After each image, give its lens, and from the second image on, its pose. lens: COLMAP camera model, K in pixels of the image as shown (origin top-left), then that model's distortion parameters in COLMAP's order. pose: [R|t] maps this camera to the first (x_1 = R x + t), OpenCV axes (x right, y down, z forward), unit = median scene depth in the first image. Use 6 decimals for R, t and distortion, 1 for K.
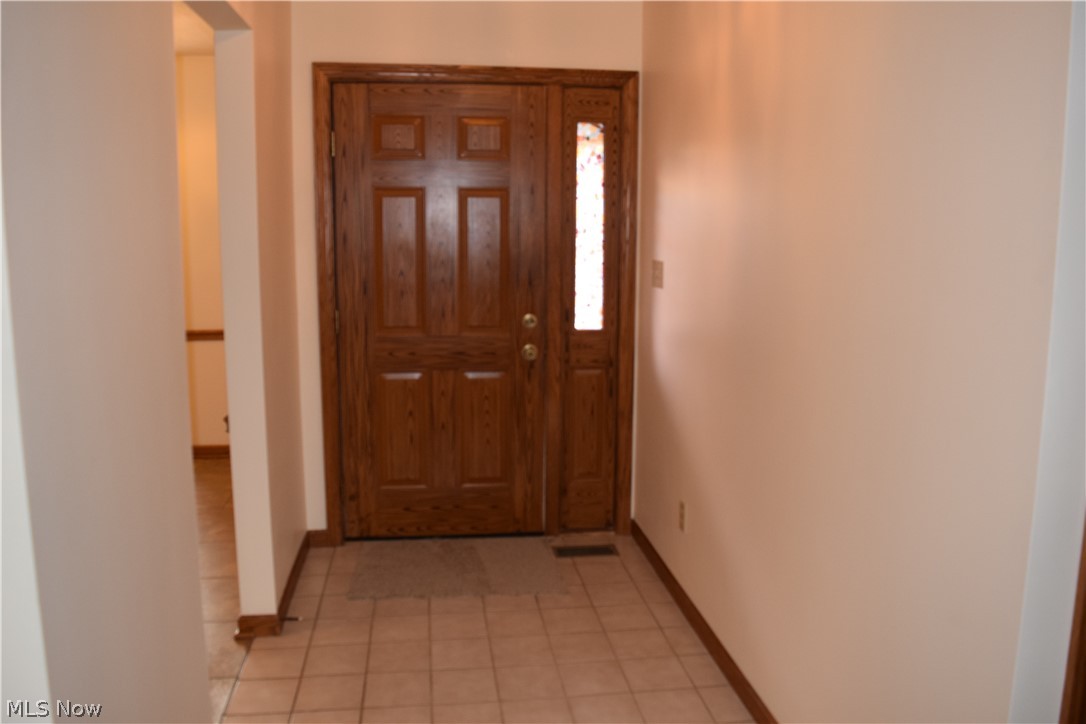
lens RADIAL K [[870.3, 0, 541.6], [0, 870.3, 362.3], [0, 0, 1]] dist [-0.083995, 0.015017]
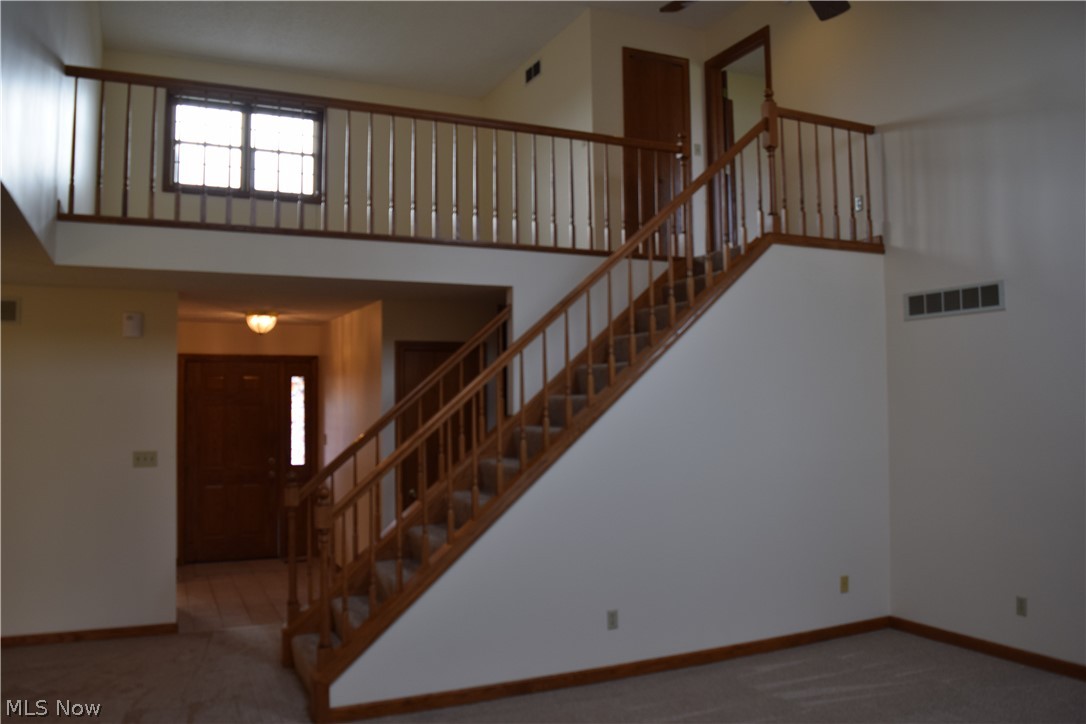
lens RADIAL K [[870.3, 0, 545.2], [0, 870.3, 364.1], [0, 0, 1]] dist [-0.083995, 0.015017]
pose [[0.959820, -0.000507, 0.280618, 0.041942], [0.055722, 0.980430, -0.188819, 0.174552], [-0.275030, 0.196869, 0.941064, -1.419046]]
